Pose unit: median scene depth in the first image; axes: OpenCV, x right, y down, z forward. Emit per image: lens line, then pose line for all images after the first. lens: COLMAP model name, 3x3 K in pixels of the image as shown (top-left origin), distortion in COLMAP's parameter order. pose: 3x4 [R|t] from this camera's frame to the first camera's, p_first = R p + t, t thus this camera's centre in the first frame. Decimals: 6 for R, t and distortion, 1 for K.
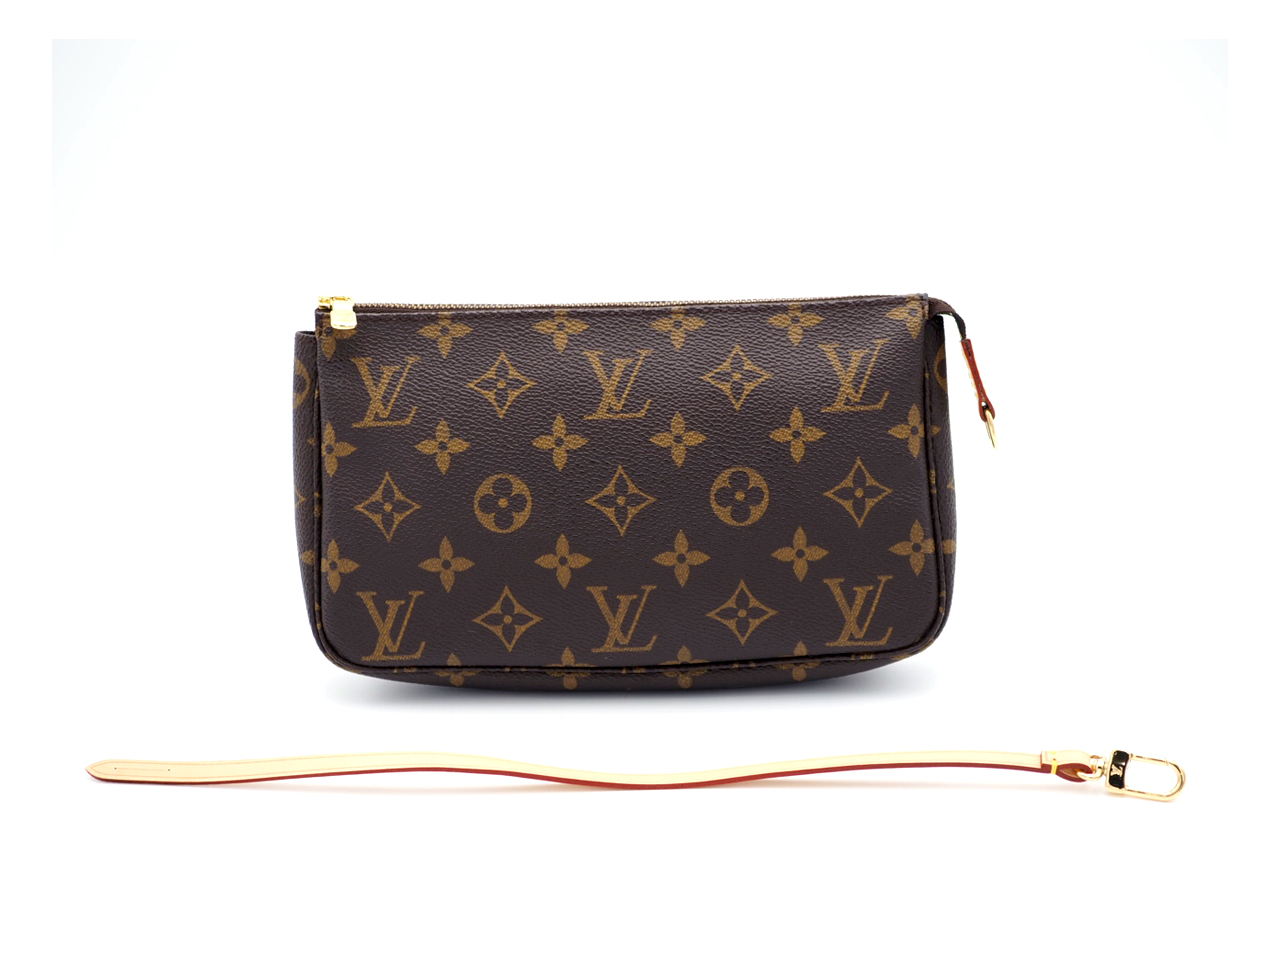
lens RADIAL K [[2294.6, 0, 640.0], [0, 2294.6, 480.0], [0, 0, 1]] dist [0.009685, -0.043222]
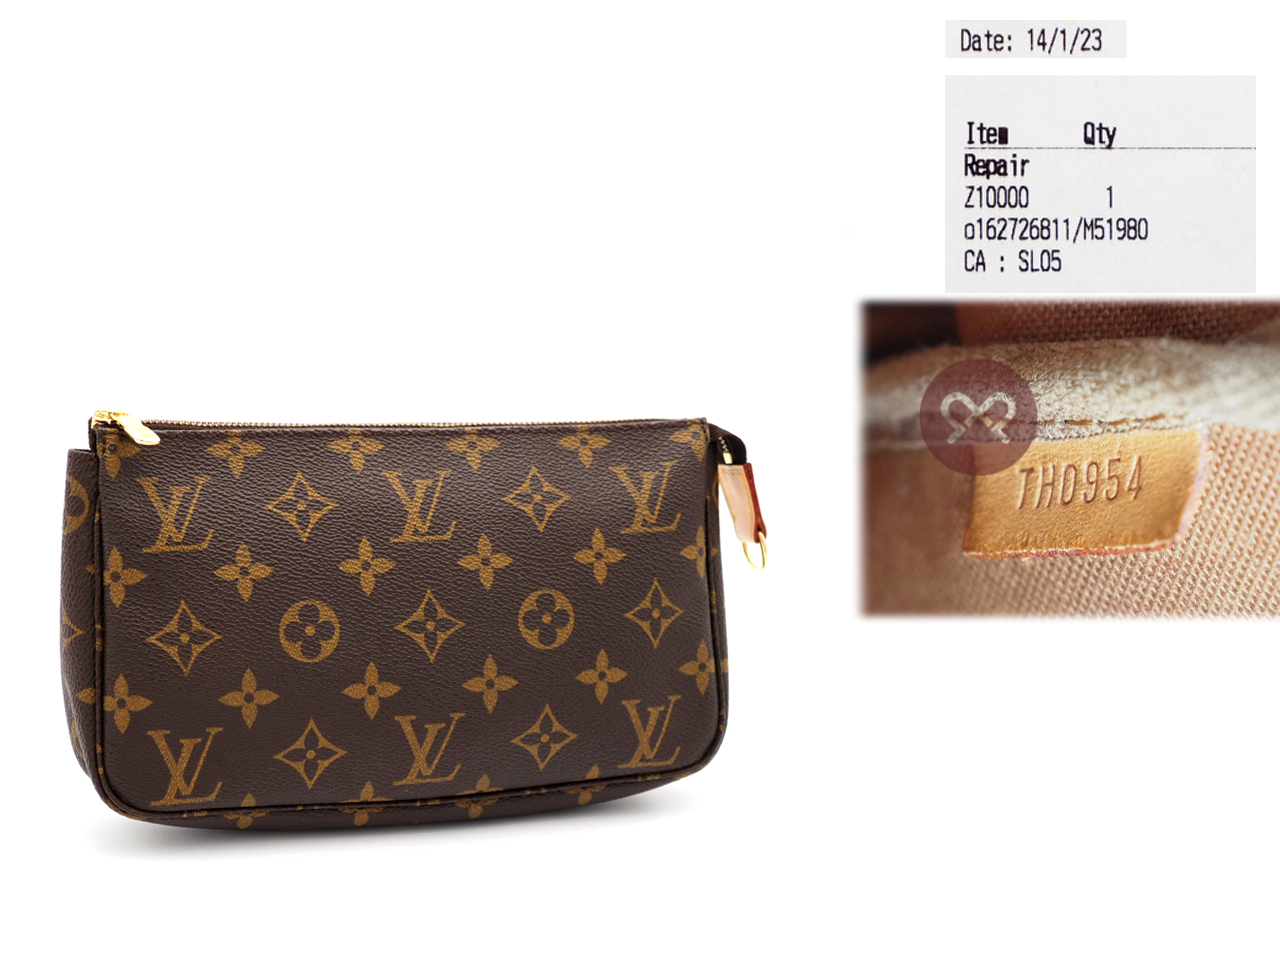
lens RADIAL K [[2294.6, 0, 640.0], [0, 2294.6, 480.0], [0, 0, 1]] dist [0.009685, -0.043222]
pose [[0.925253, 0.004411, 0.379324, -0.290917], [0.018713, 0.998184, -0.057253, 0.004610], [-0.378888, 0.060072, 0.923491, 0.067767]]
